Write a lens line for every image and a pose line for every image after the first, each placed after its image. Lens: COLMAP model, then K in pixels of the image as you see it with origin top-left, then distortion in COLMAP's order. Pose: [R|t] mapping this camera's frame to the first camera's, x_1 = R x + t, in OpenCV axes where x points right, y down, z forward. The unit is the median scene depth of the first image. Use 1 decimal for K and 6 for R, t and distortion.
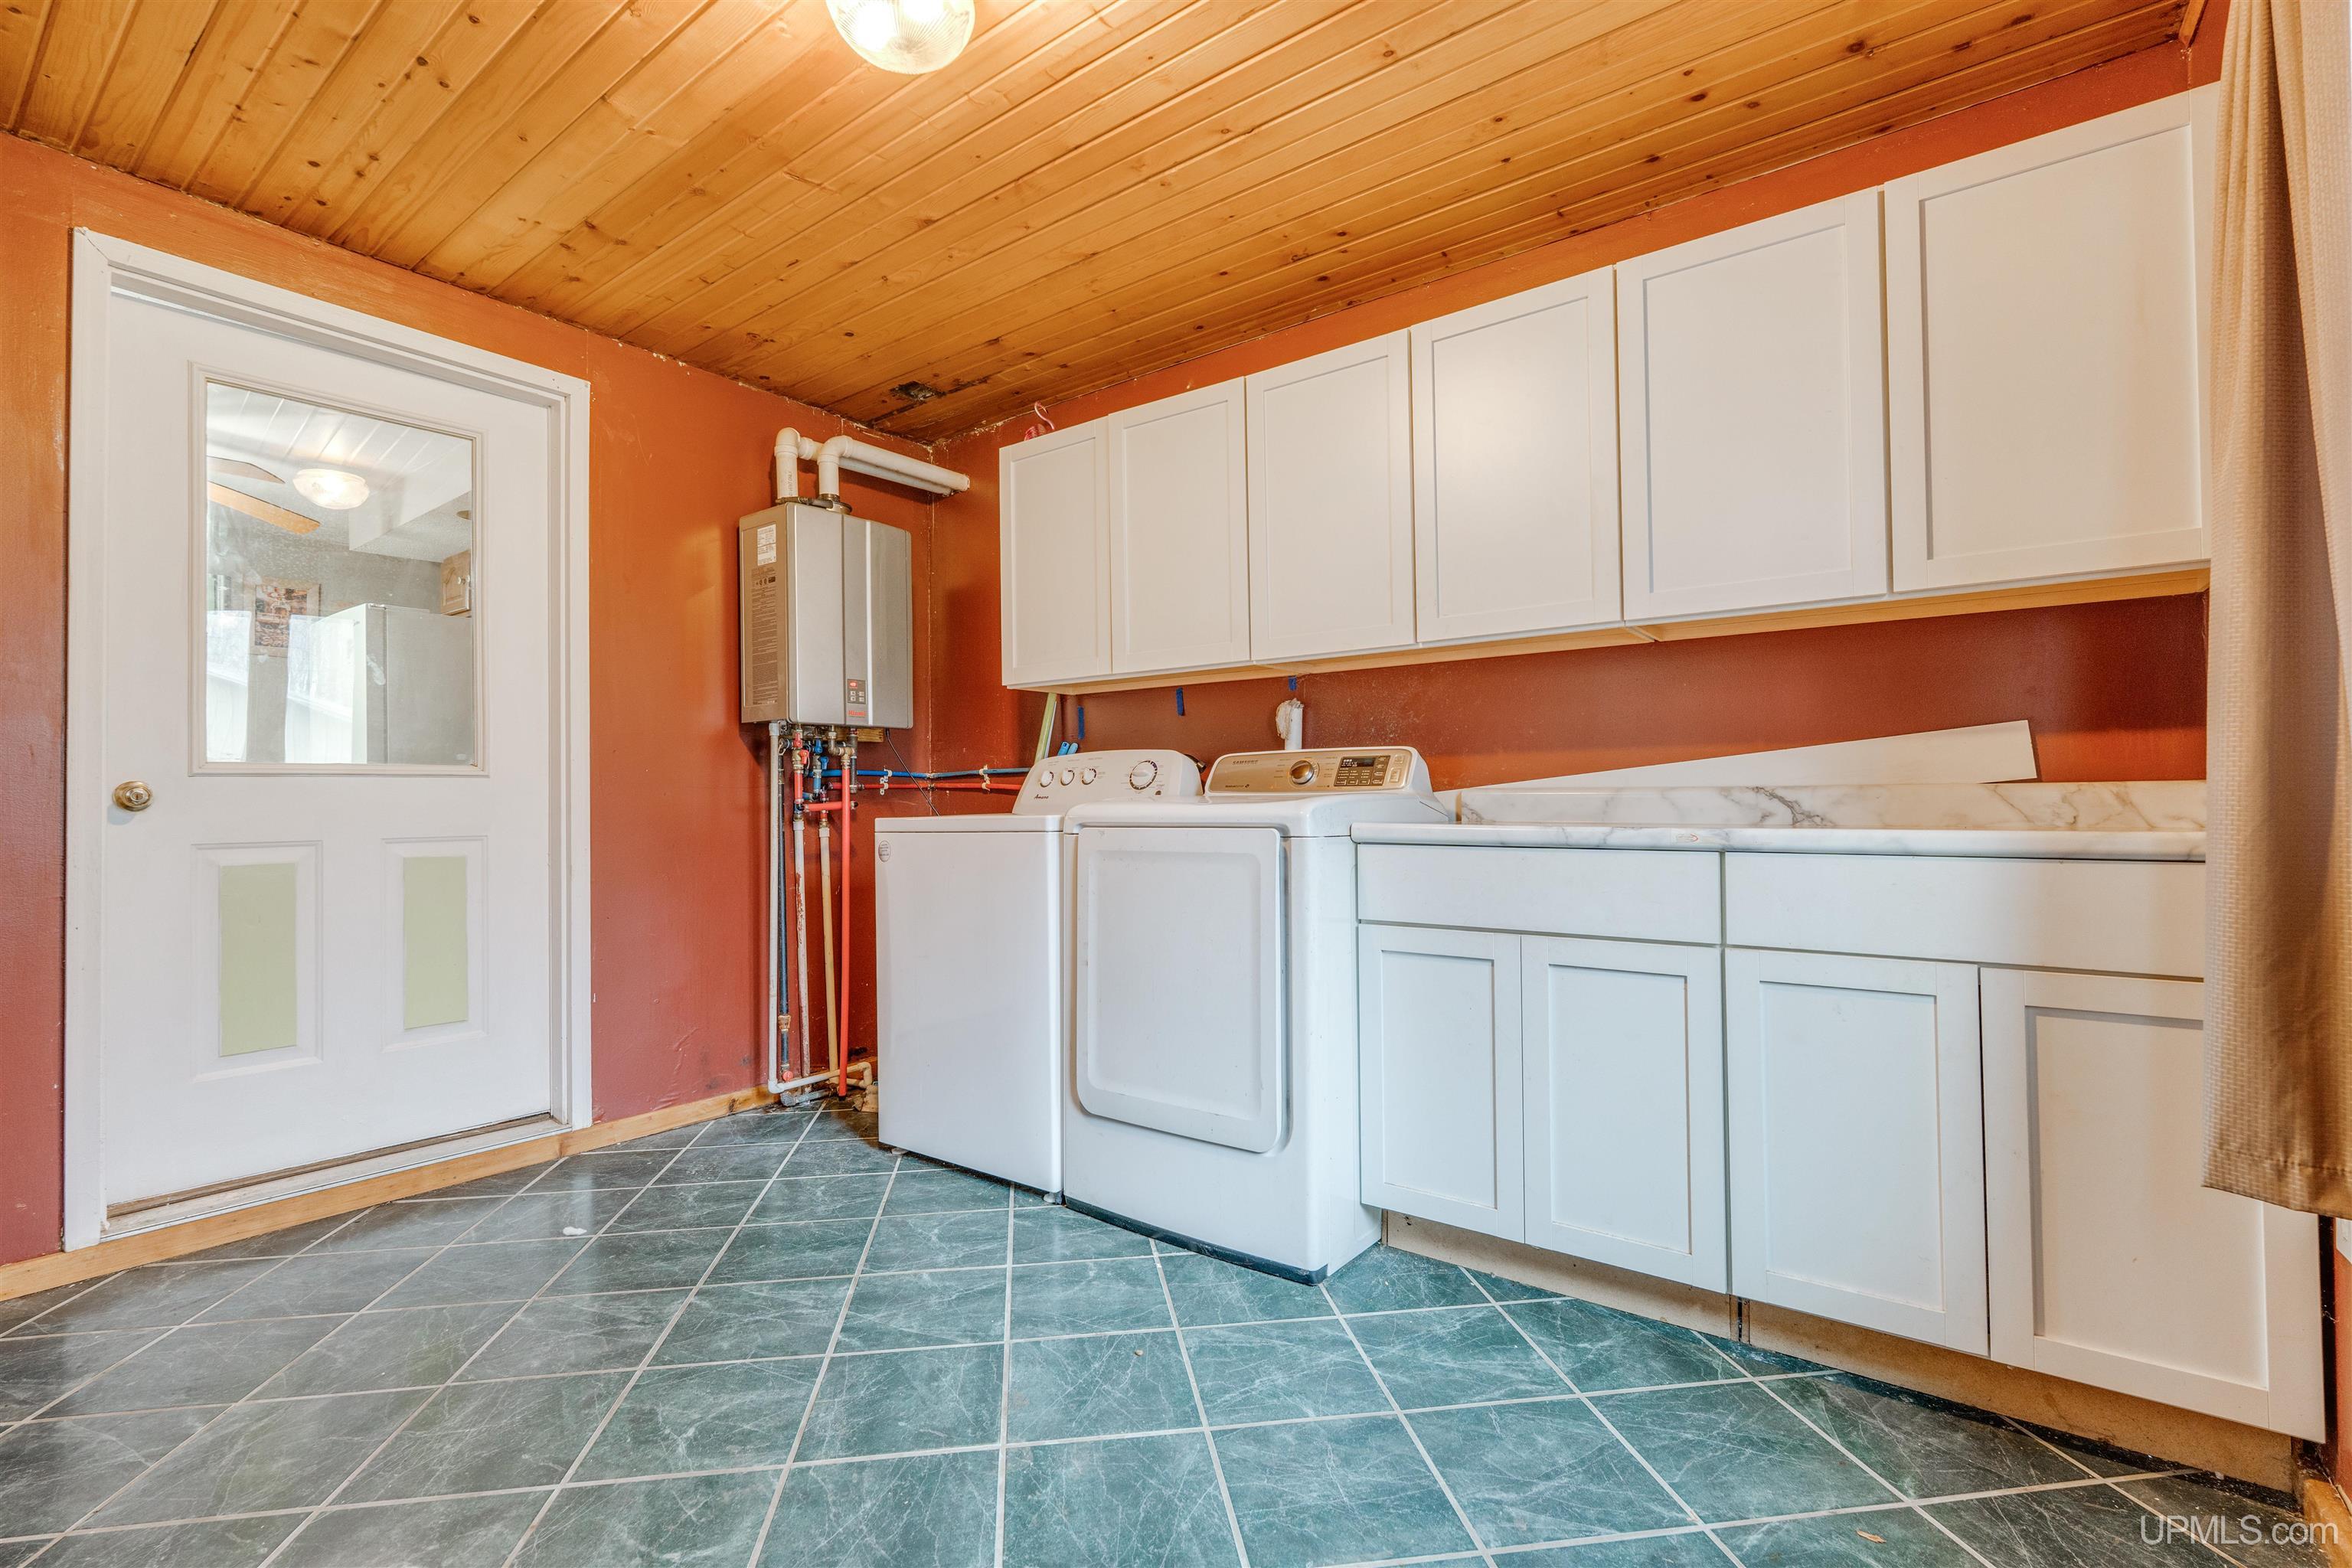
lens RADIAL K [[1035.5, 0, 1168.7], [0, 1035.5, 785.5], [0, 0, 1]] dist [-0.006313, 0.001373]
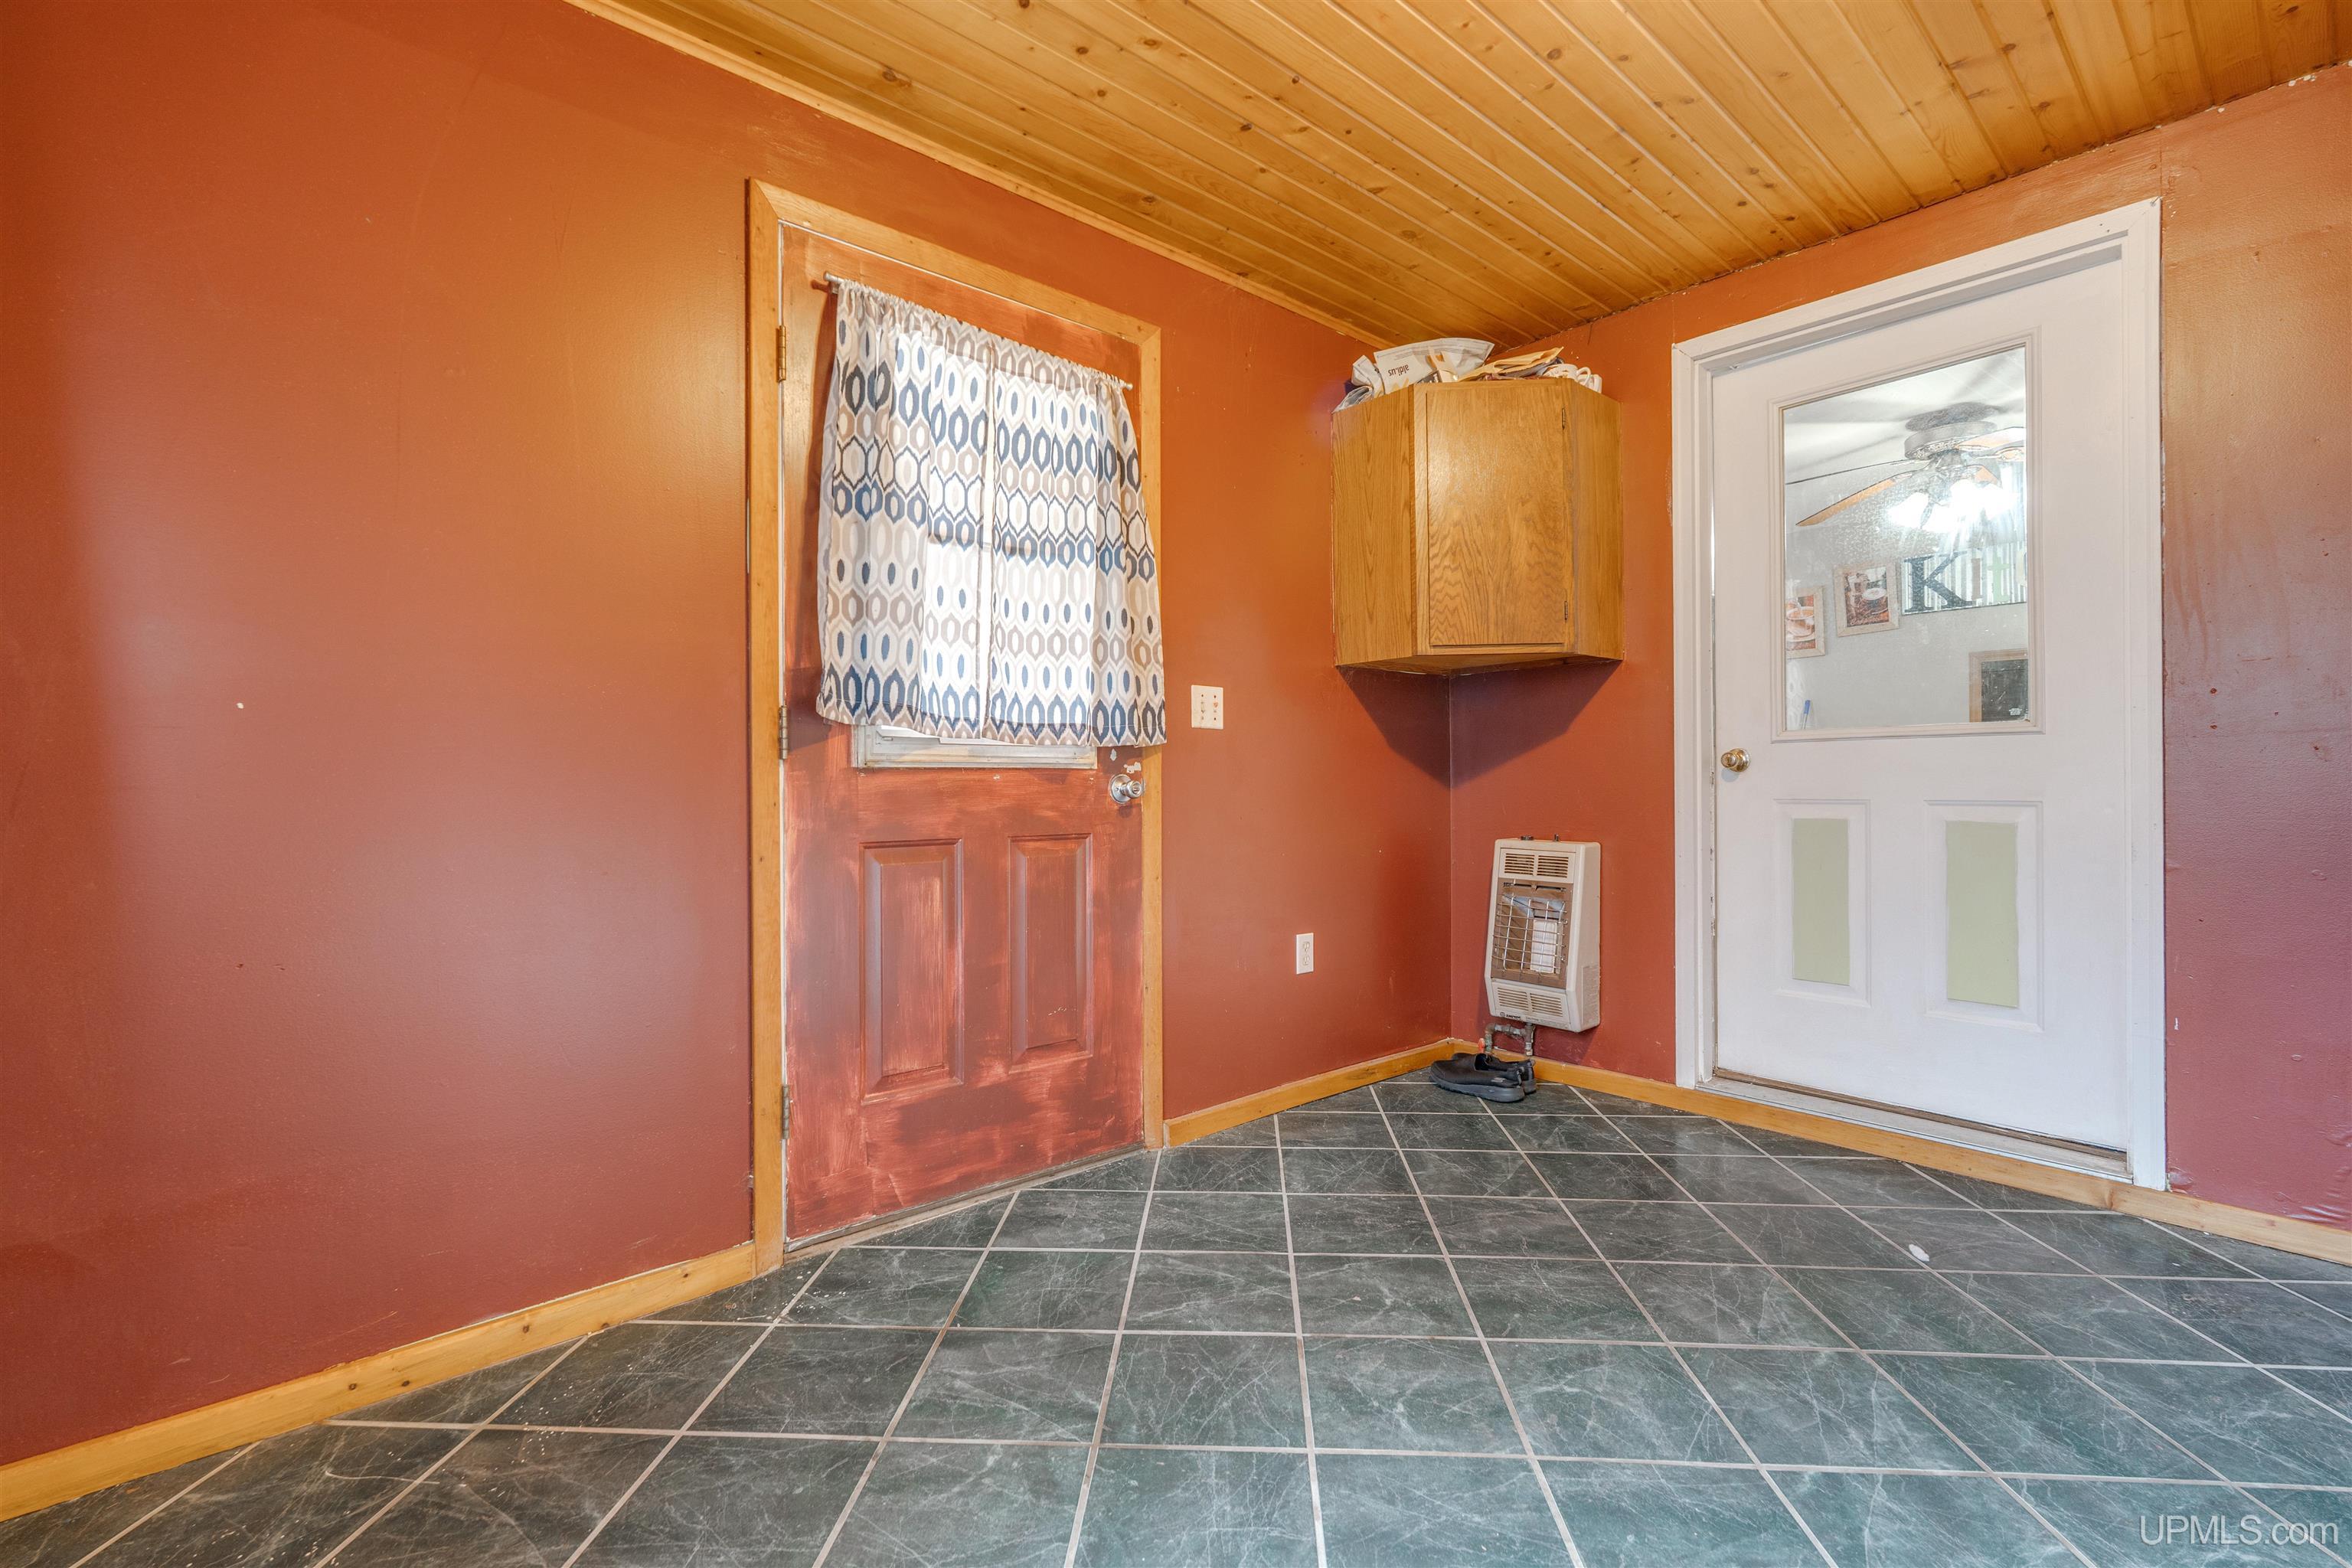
lens RADIAL K [[1035.5, 0, 1161.8], [0, 1035.5, 787.8], [0, 0, 1]] dist [-0.006313, 0.001373]
pose [[-0.210202, 0.019069, -0.977472, 0.435382], [0.025121, 0.999585, 0.014098, 0.009241], [0.977335, -0.021591, -0.210594, 0.605295]]
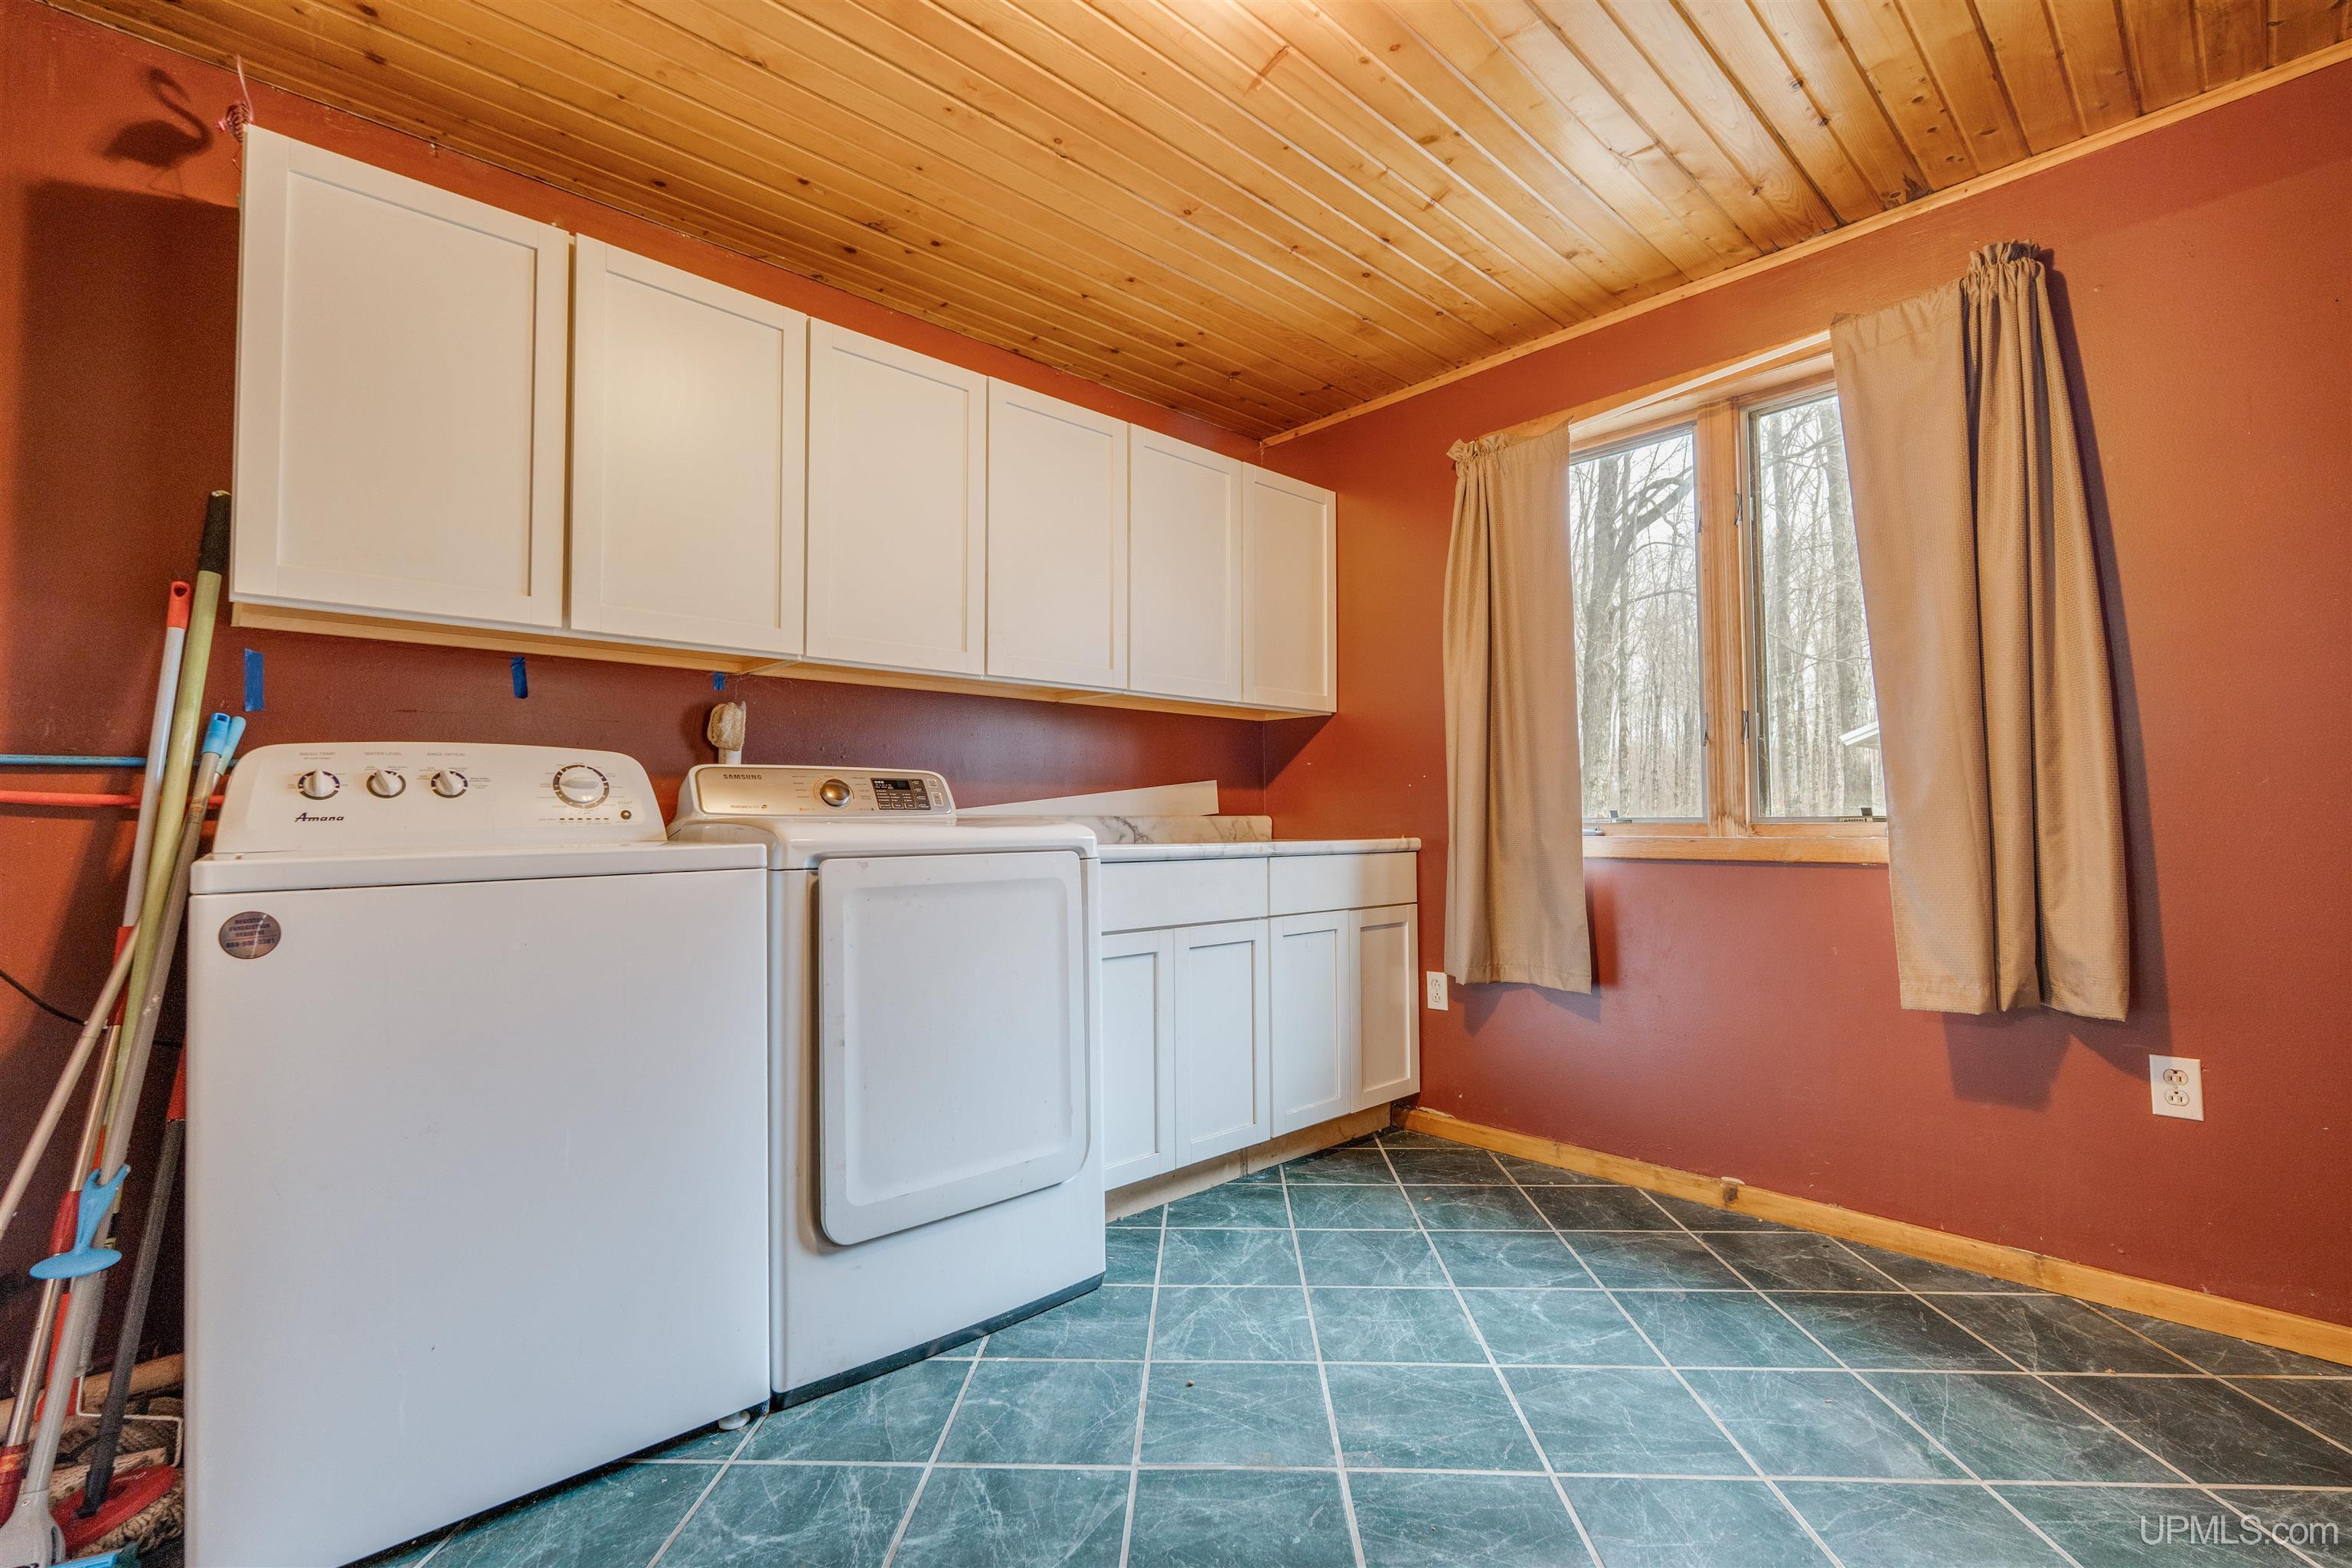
lens RADIAL K [[1035.5, 0, 1180.4], [0, 1035.5, 782.6], [0, 0, 1]] dist [-0.006313, 0.001373]
pose [[0.168750, 0.044378, 0.984659, -0.844845], [-0.011755, 0.999005, -0.043010, 0.016424], [-0.985589, -0.004317, 0.169104, 0.697520]]
